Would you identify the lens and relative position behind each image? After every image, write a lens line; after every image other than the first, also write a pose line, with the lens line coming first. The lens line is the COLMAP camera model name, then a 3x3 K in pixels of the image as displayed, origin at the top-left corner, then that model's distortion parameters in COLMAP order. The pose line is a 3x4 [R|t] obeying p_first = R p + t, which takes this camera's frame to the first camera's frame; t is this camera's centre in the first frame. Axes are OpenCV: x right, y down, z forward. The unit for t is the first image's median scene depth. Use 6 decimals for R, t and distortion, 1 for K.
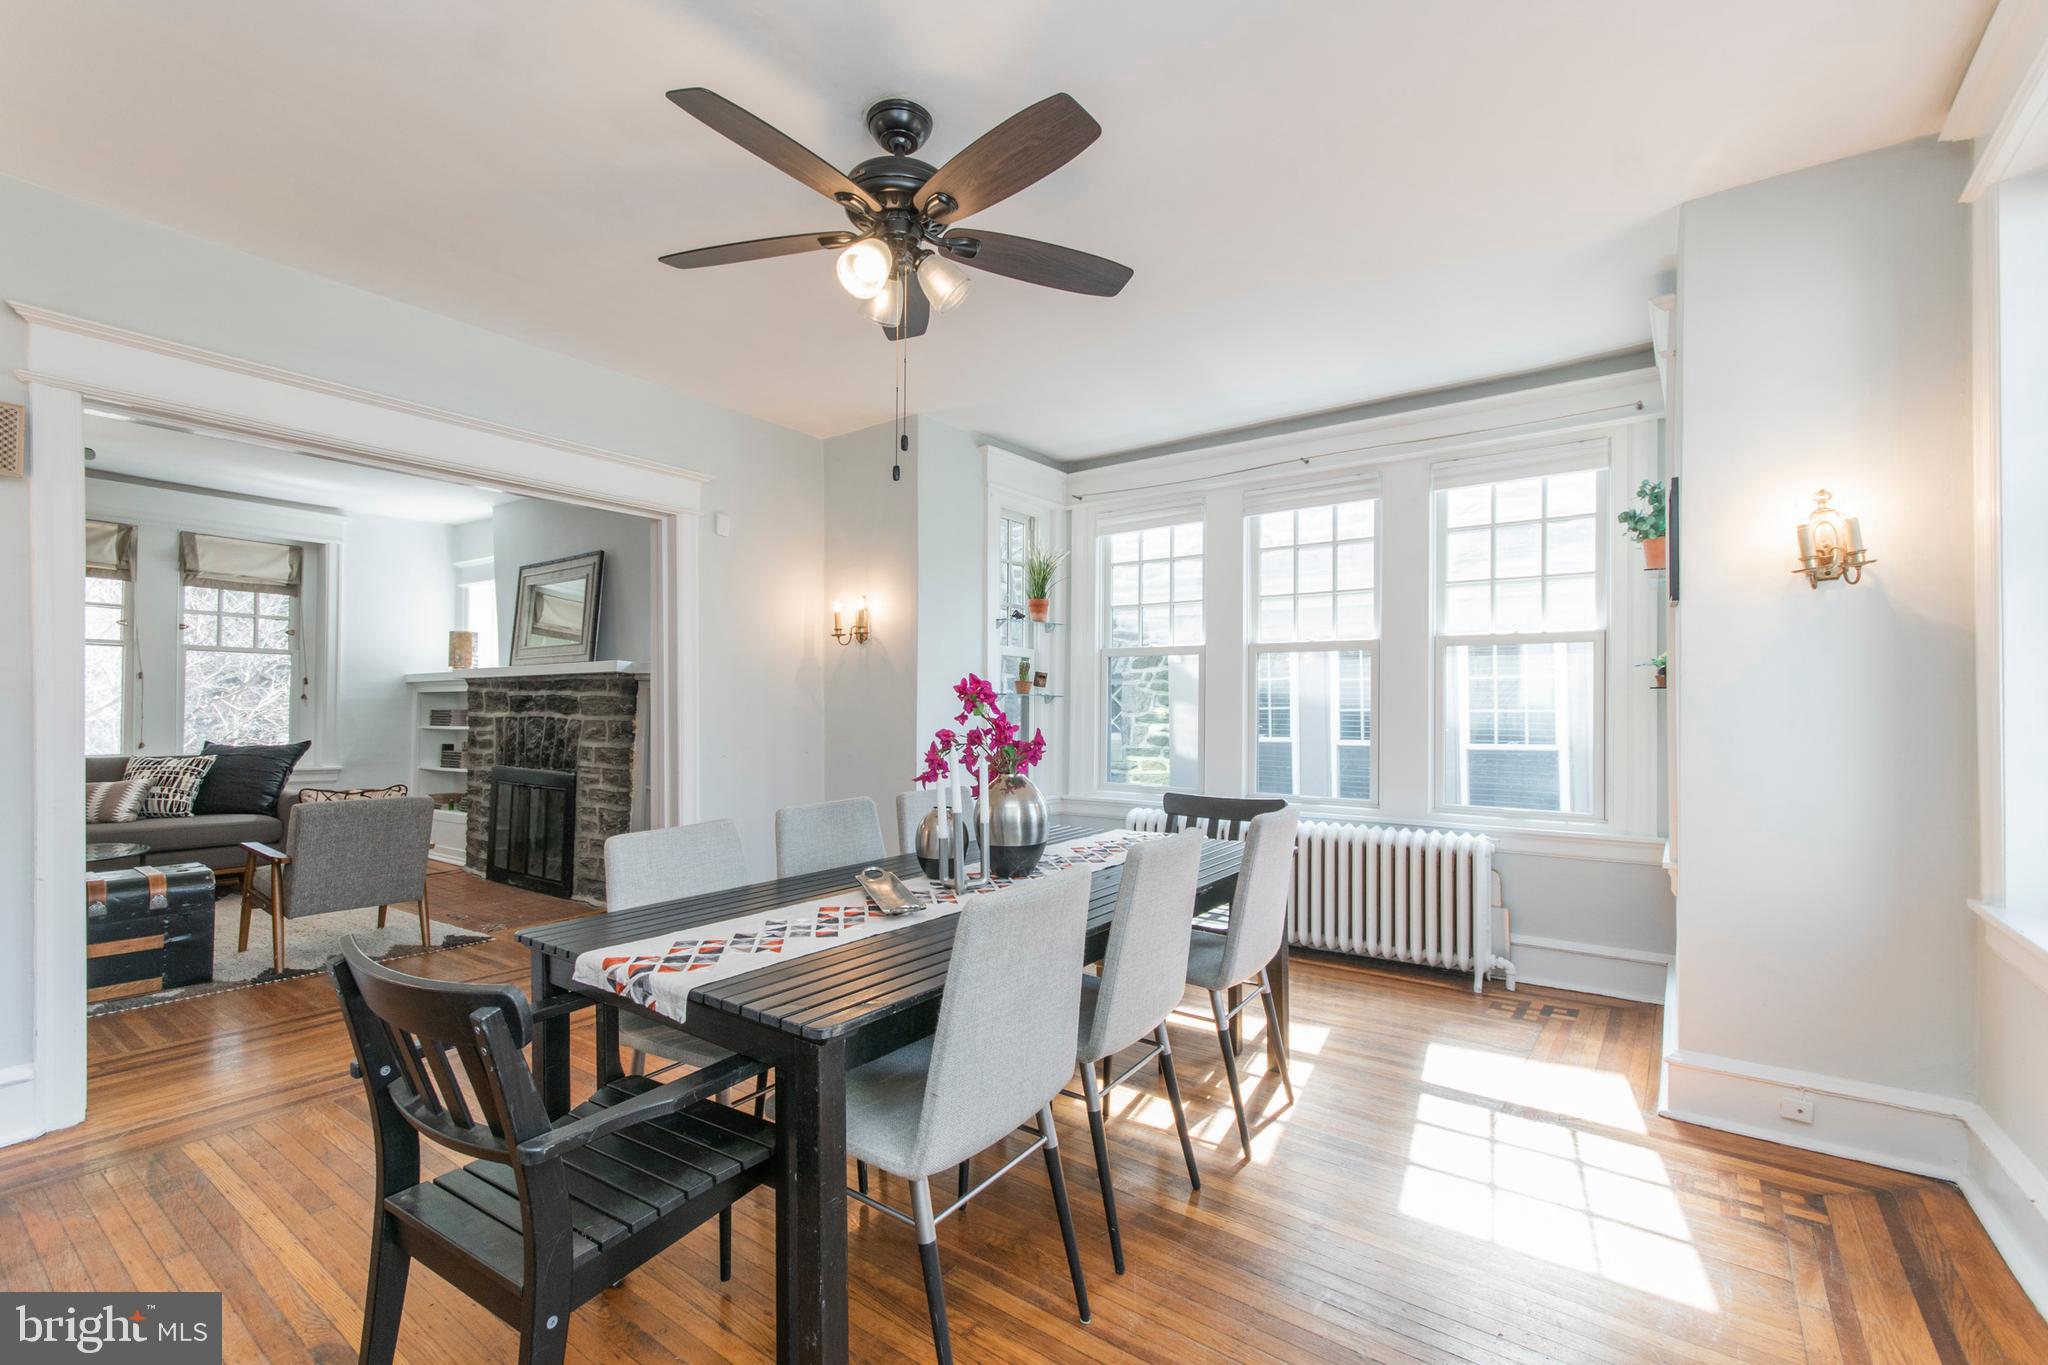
lens RADIAL K [[898.8, 0, 1006.5], [0, 898.8, 688.6], [0, 0, 1]] dist [-0.000593, 0.000930]
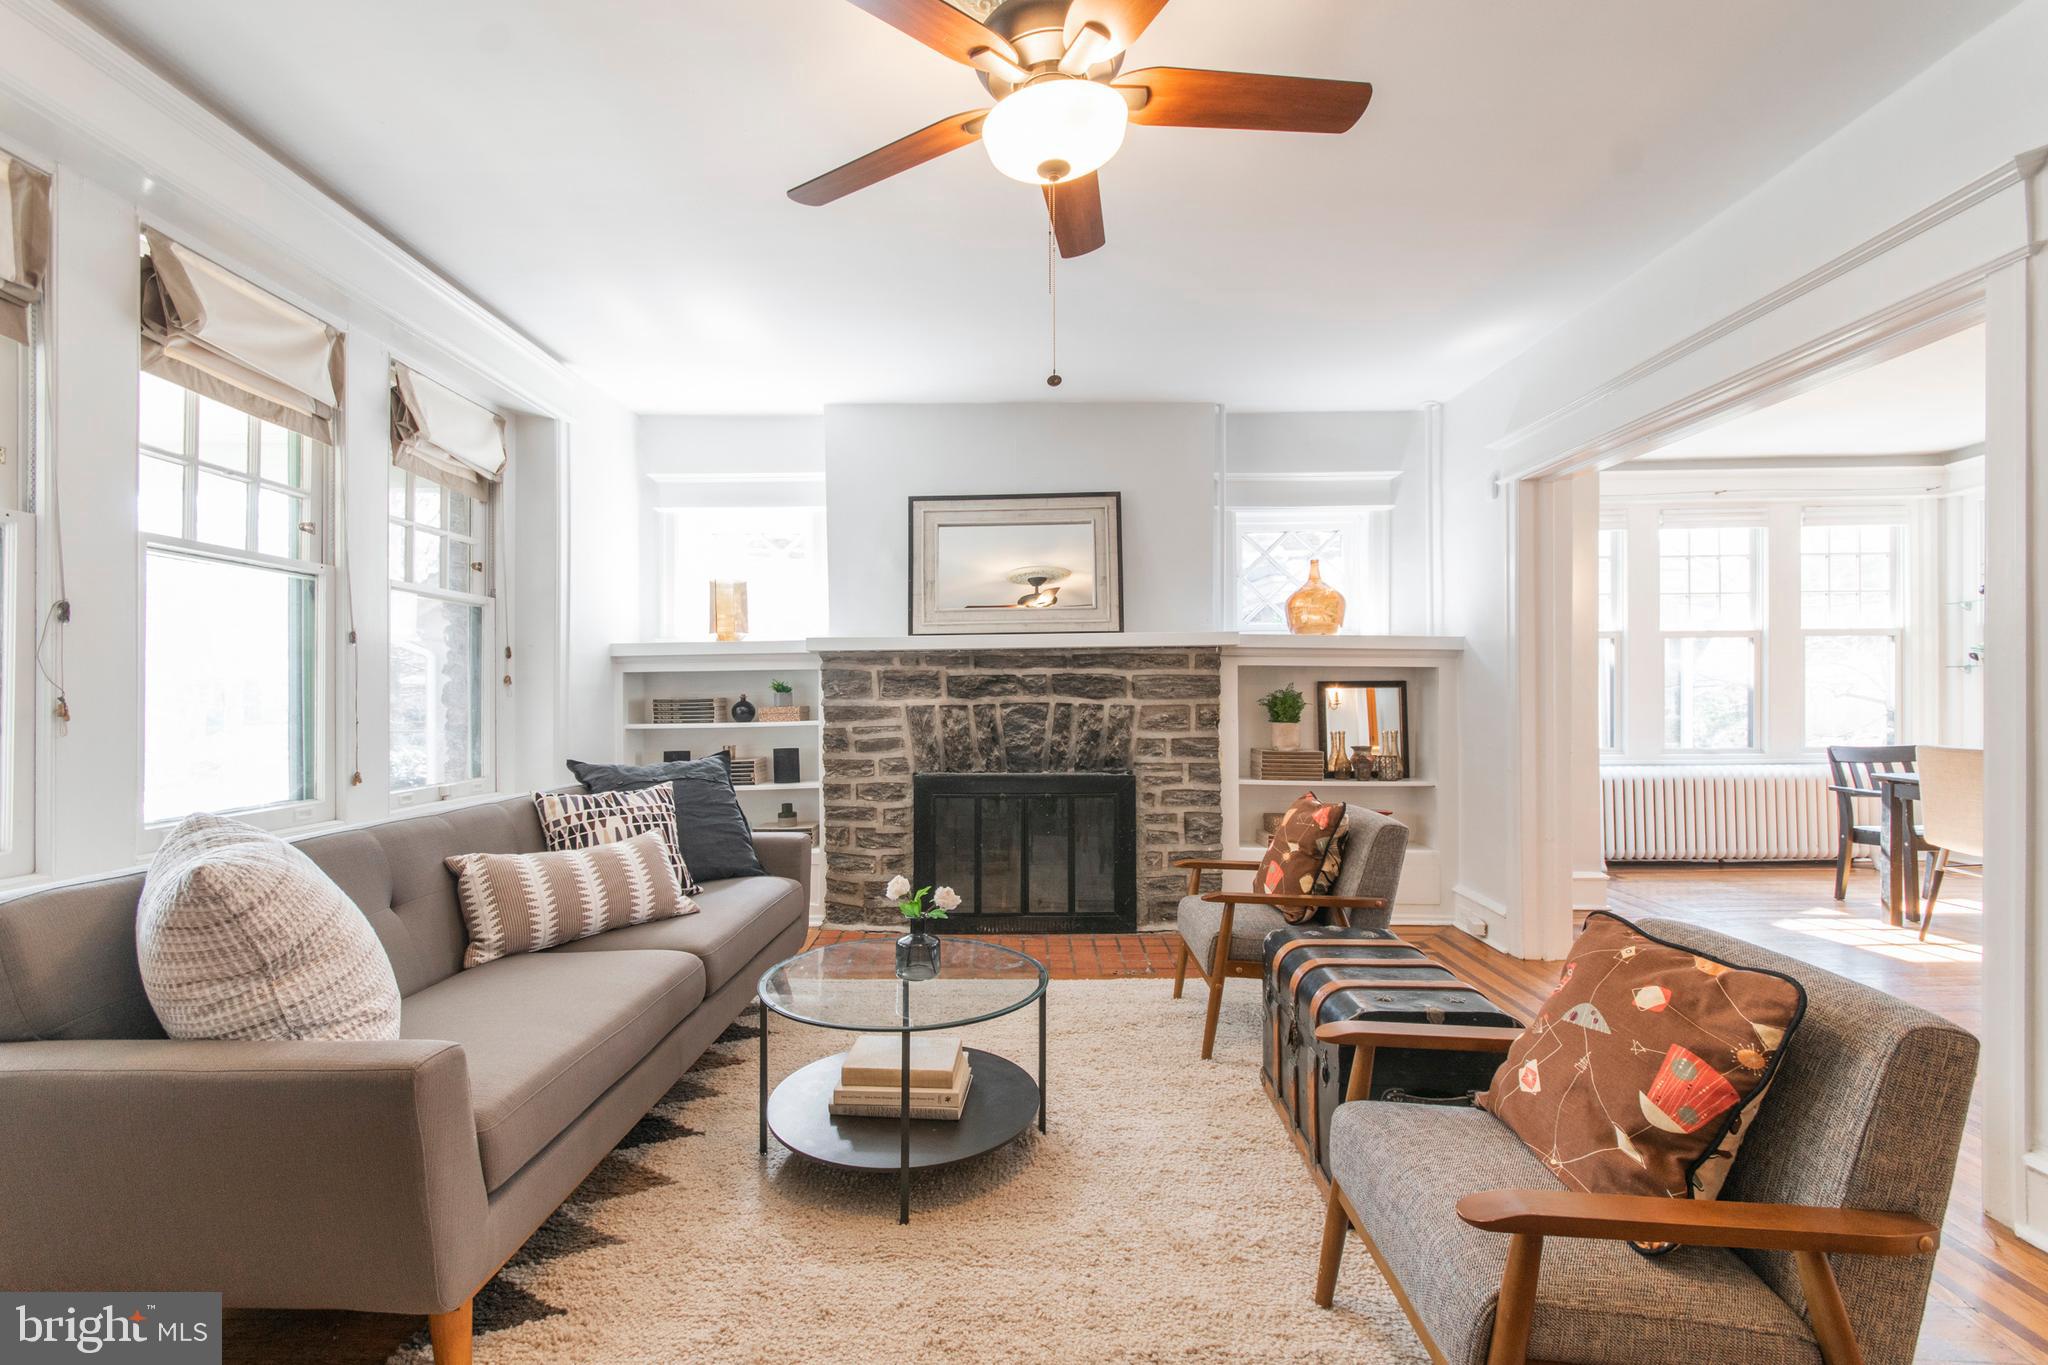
lens RADIAL K [[898.8, 0, 1016.7], [0, 898.8, 681.0], [0, 0, 1]] dist [-0.000593, 0.000930]
pose [[0.812005, -0.011050, 0.583545, -1.045550], [-0.000019, 0.999820, 0.018960, -0.001408], [-0.583650, -0.015407, 0.811859, 0.429879]]
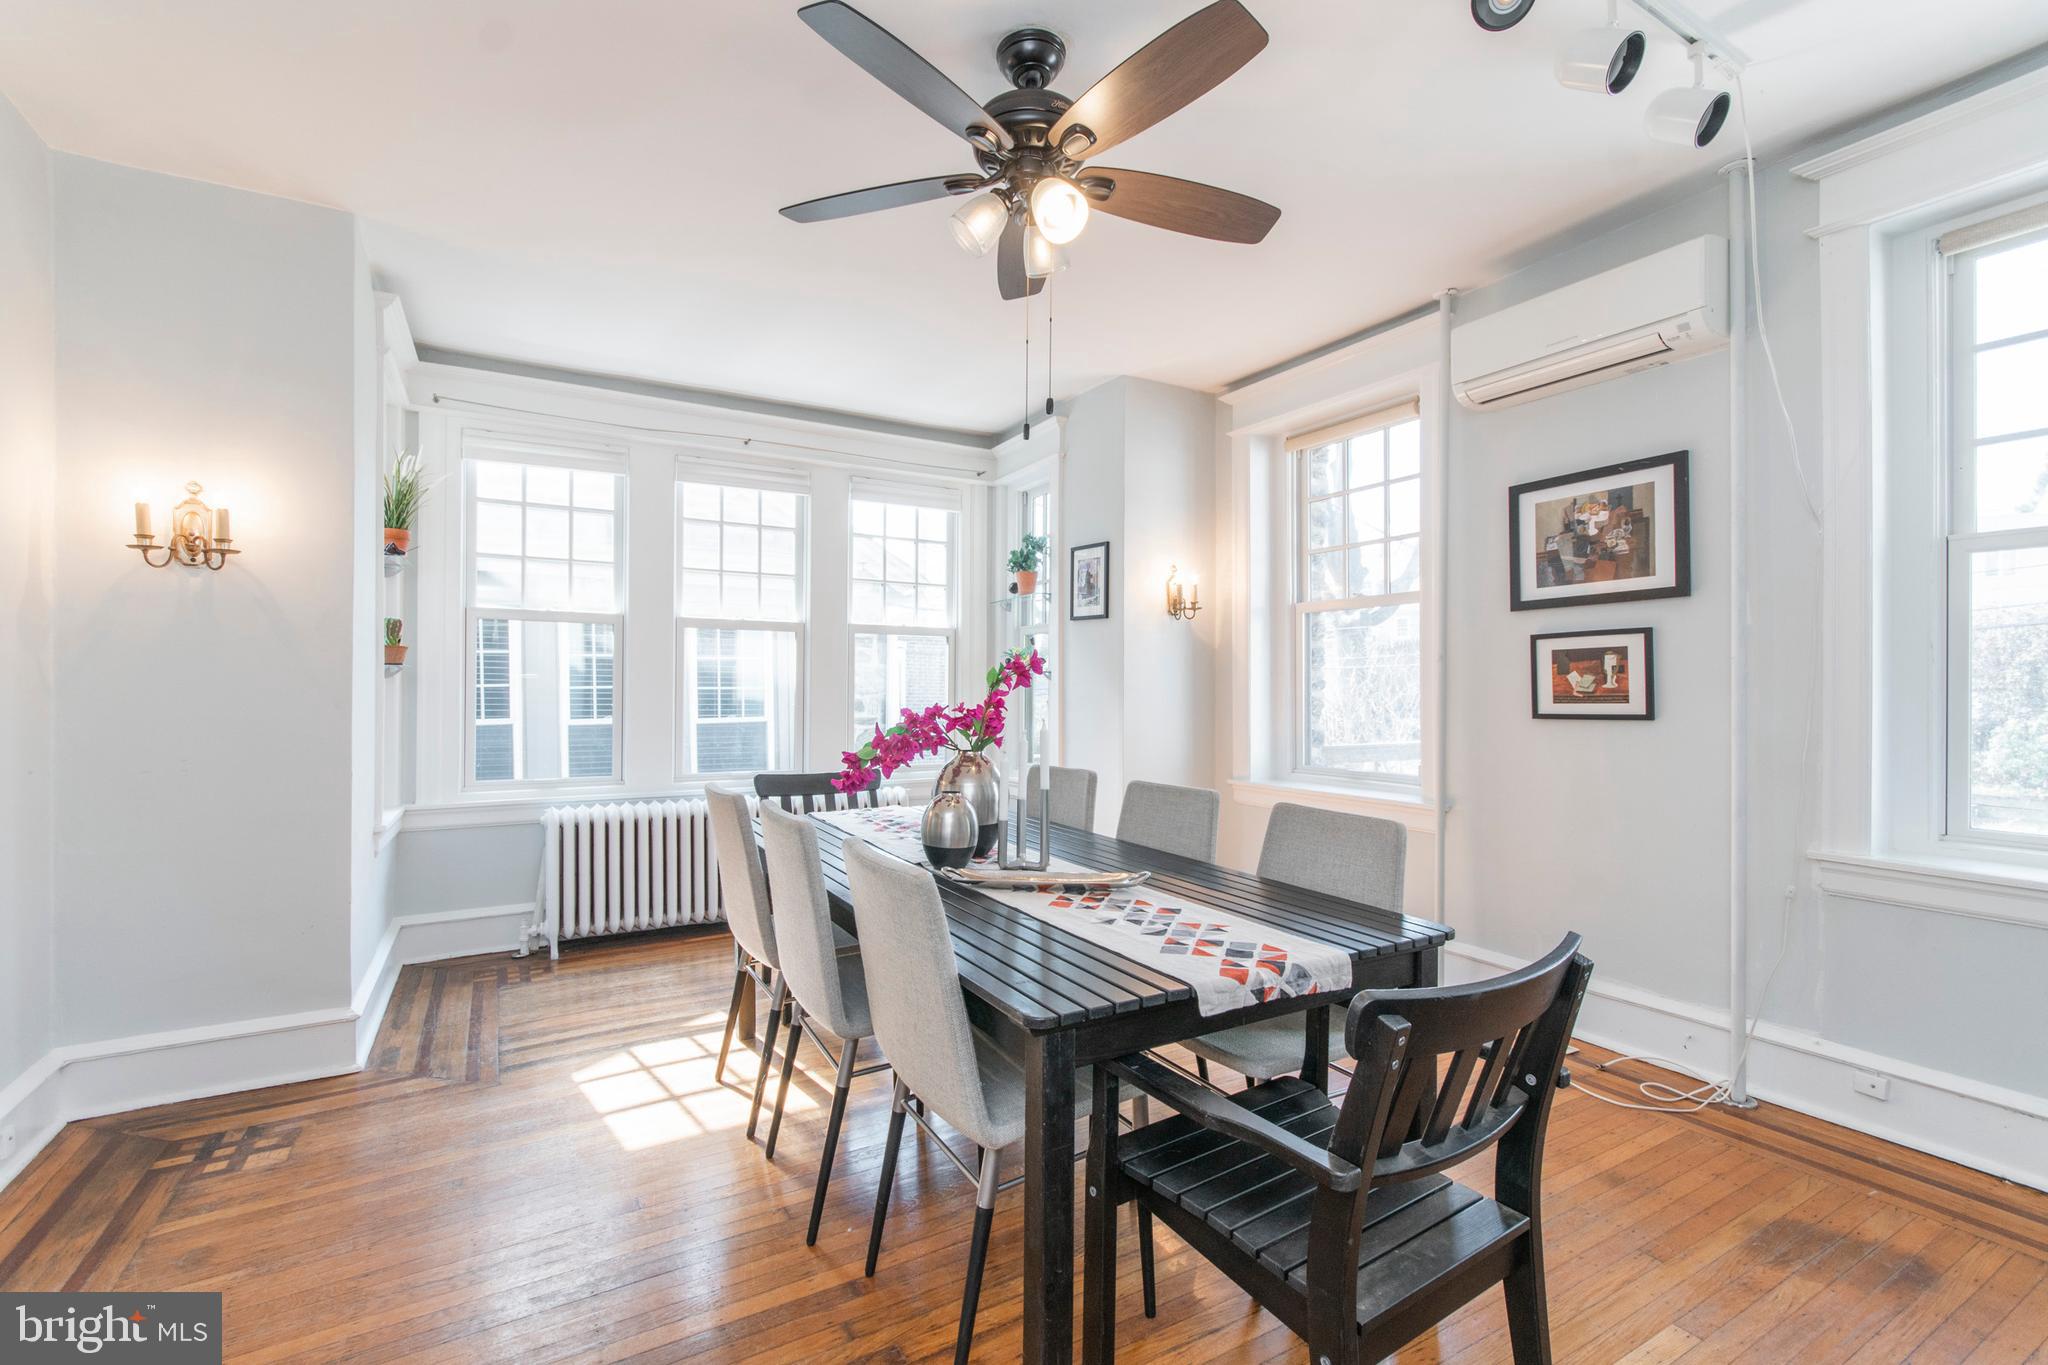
lens RADIAL K [[898.8, 0, 1012.6], [0, 898.8, 694.6], [0, 0, 1]] dist [-0.000593, 0.000930]
pose [[0.387659, -0.010041, 0.921748, -0.400818], [-0.019969, 0.999615, 0.019288, 0.005560], [-0.921587, -0.025884, 0.387309, 0.262884]]
